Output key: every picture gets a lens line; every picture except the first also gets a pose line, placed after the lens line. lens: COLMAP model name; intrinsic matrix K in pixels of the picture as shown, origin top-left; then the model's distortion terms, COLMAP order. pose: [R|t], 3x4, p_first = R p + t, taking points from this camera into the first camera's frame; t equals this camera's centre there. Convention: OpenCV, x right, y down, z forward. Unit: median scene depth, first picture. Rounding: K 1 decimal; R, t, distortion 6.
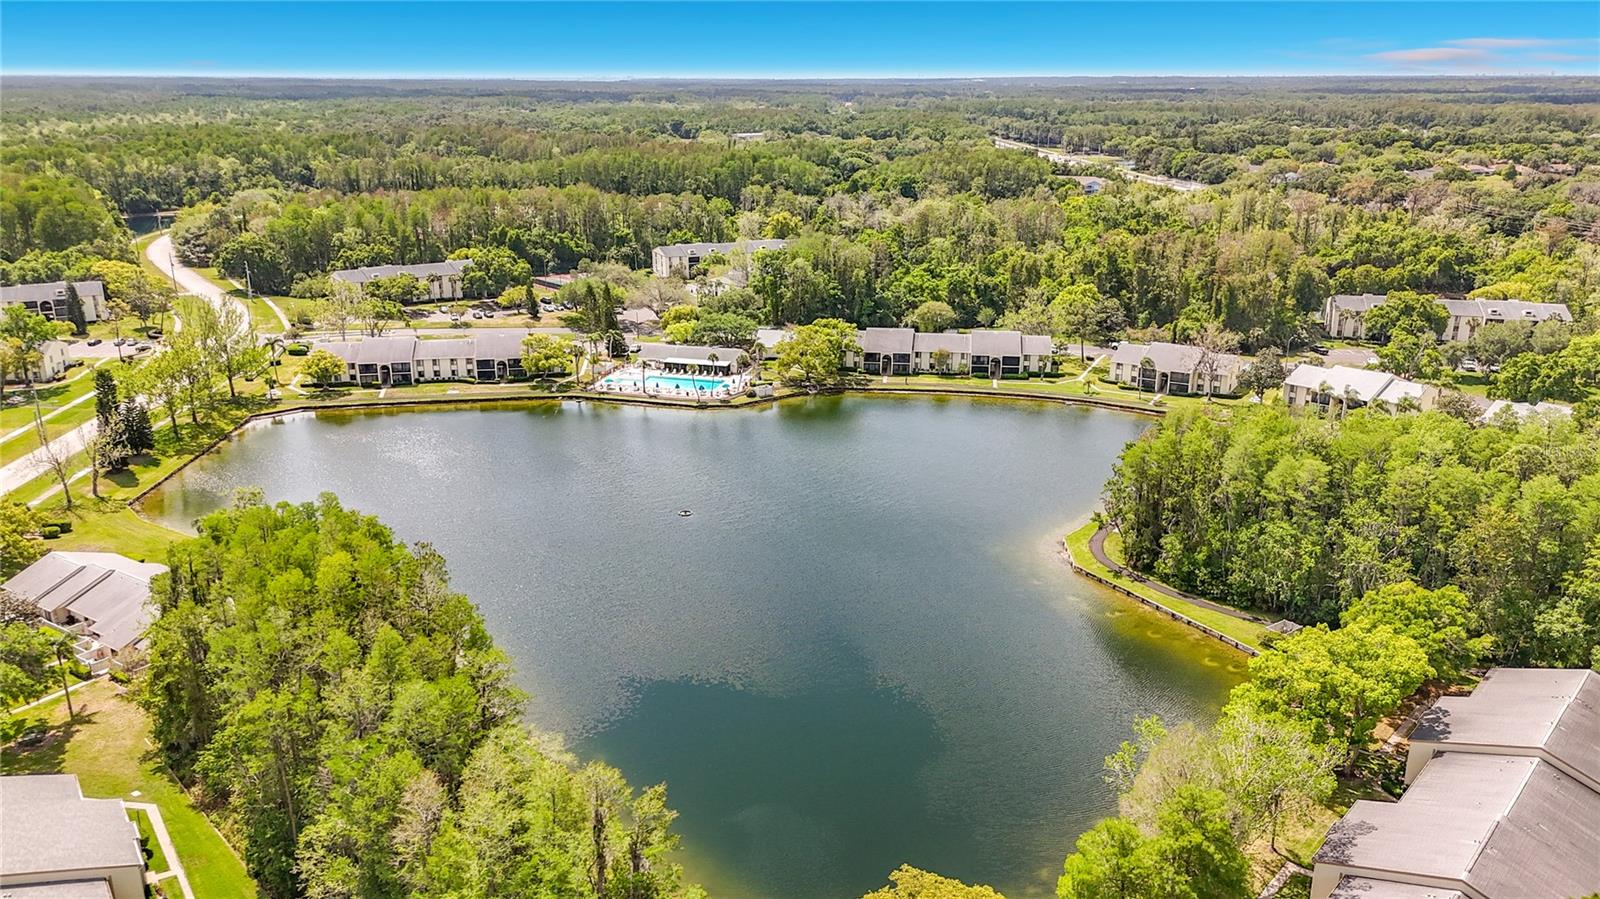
lens RADIAL K [[1195.1, 0, 800.0], [0, 1195.1, 449.5], [0, 0, 1]] dist [-0.002543, -0.006481]
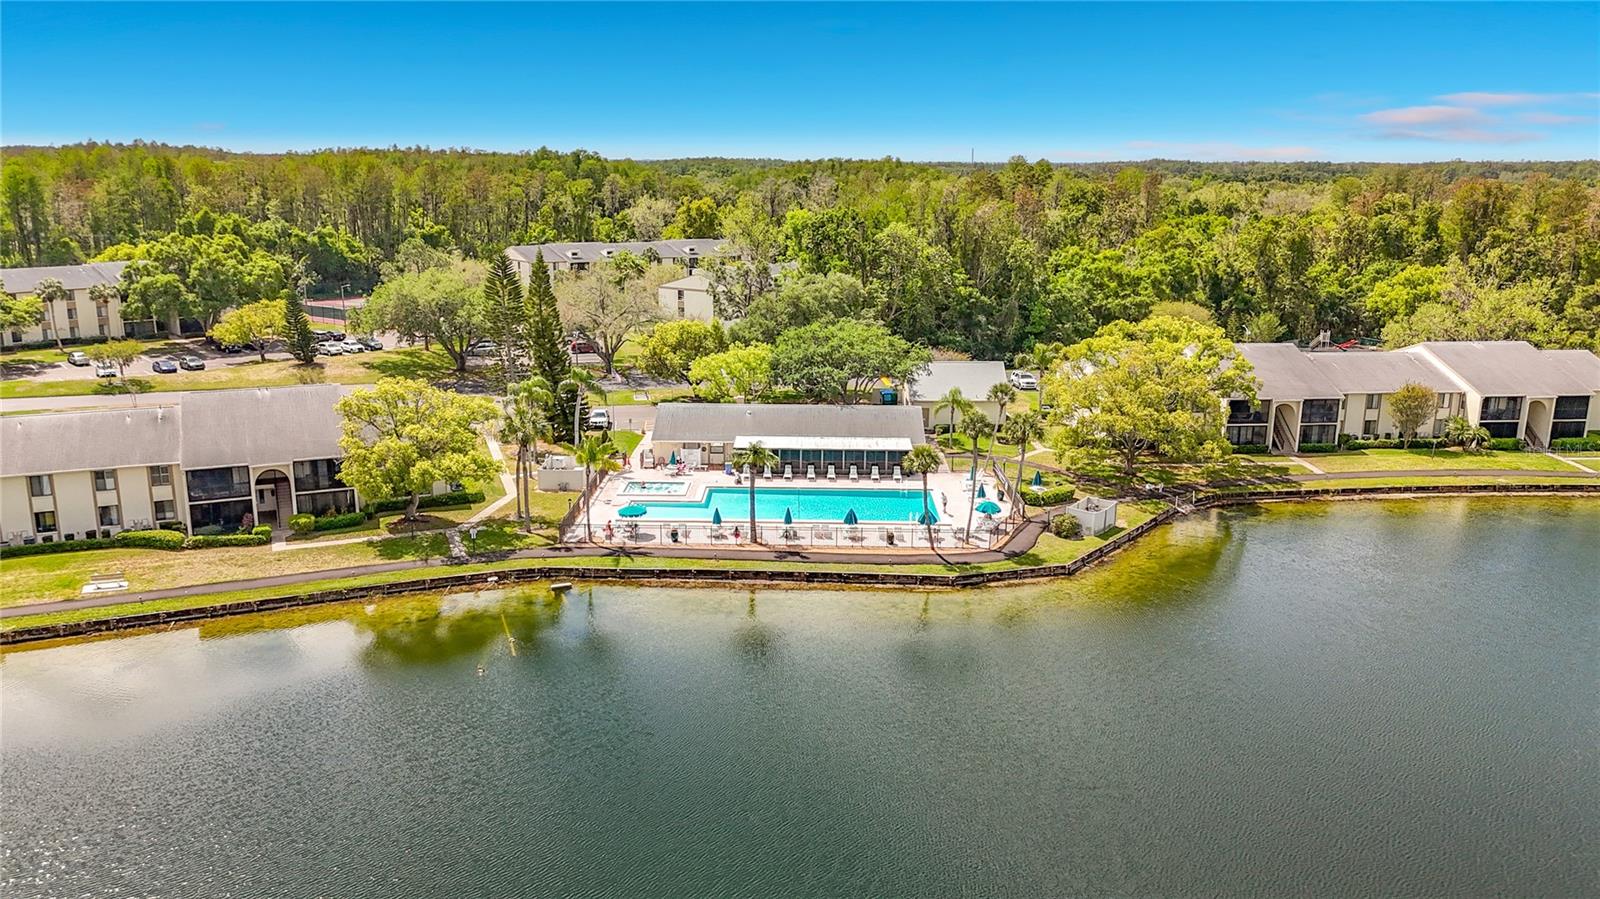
lens RADIAL K [[1195.1, 0, 800.0], [0, 1195.1, 449.5], [0, 0, 1]] dist [-0.002543, -0.006481]
pose [[0.969469, -0.049122, 0.240242, -0.181217], [0.065446, 0.996024, -0.060444, -0.048675], [-0.236317, 0.074322, 0.968829, 0.629864]]
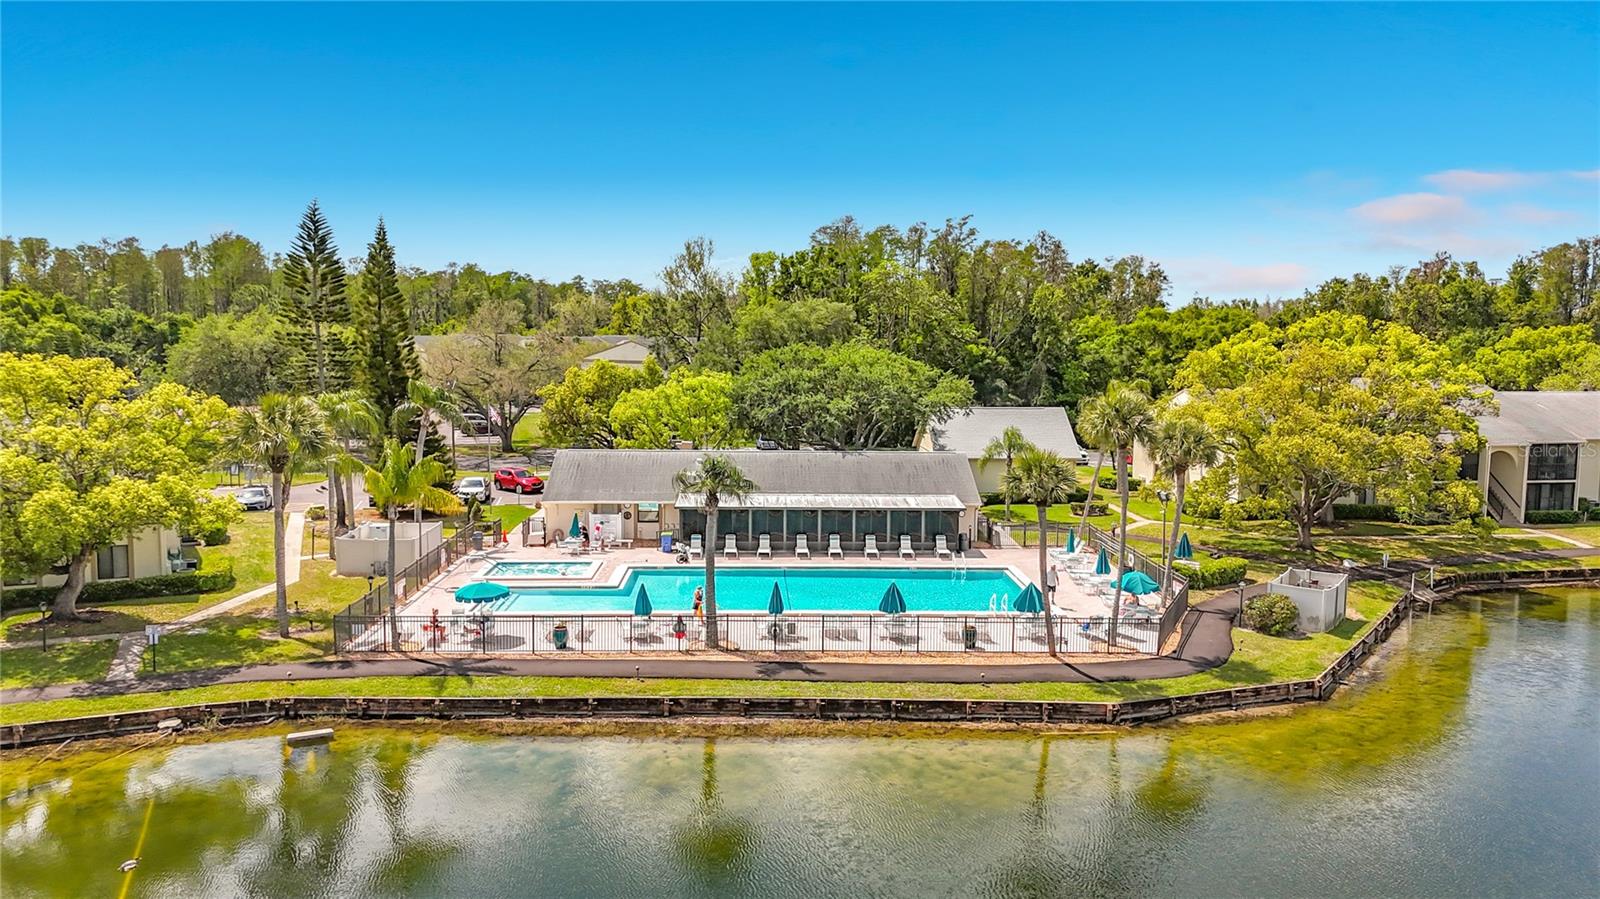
lens RADIAL K [[1184.9, 0, 800.0], [0, 1184.9, 449.5], [0, 0, 1]] dist [0.010552, -0.000176]
pose [[0.956259, -0.019633, 0.291860, -0.155468], [0.079020, 0.977988, -0.193118, -0.038712], [-0.281645, 0.207734, 0.936762, 0.770539]]
